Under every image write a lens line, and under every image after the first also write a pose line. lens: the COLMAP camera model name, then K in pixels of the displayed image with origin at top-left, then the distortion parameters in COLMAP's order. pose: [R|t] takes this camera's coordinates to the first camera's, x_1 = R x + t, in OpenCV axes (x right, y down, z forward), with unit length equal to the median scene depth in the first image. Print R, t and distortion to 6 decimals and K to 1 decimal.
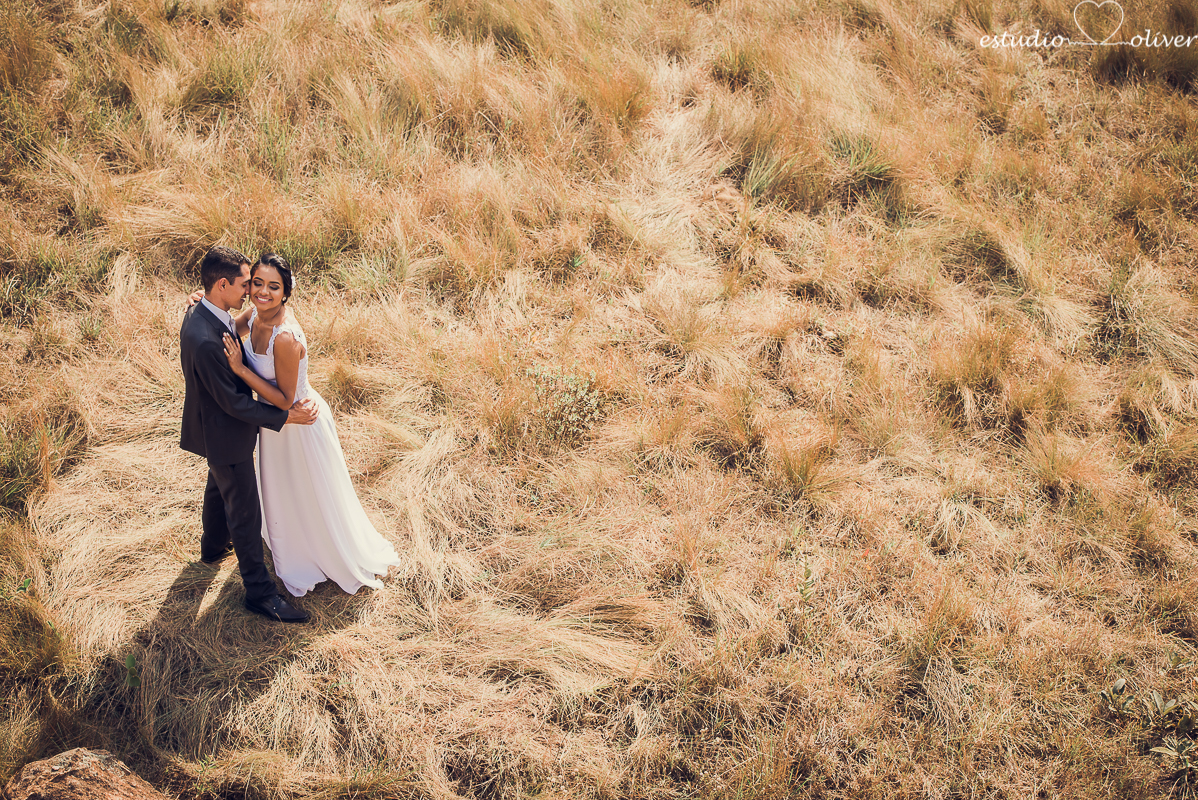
lens RADIAL K [[2979.7, 0, 599.0], [0, 2979.7, 400.0], [0, 0, 1]] dist [0.113943, 0.184930]
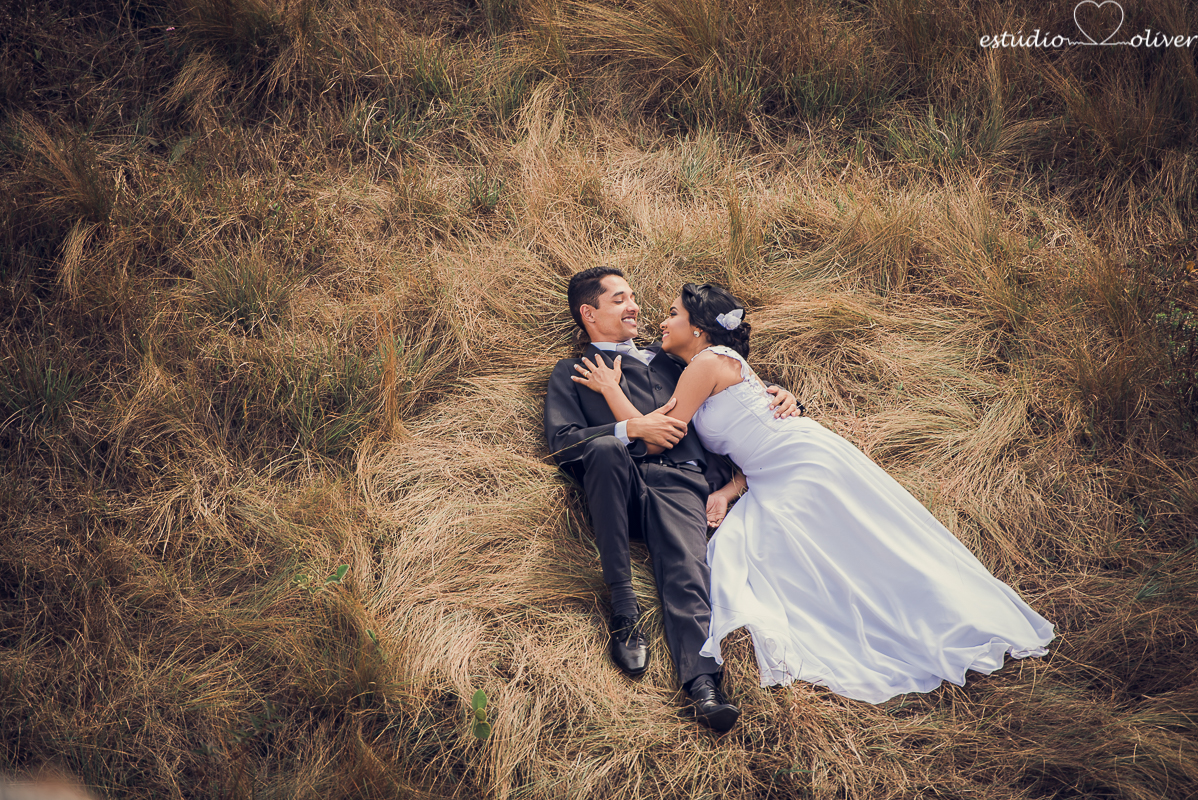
lens RADIAL K [[6592.2, 0, 599.0], [0, 6592.2, 400.0], [0, 0, 1]] dist [2.207313, 10.476547]
pose [[0.981326, 0.088634, -0.170716, 0.104566], [-0.087162, 0.996064, 0.016112, -0.005076], [0.171472, -0.000932, 0.985189, -0.408925]]
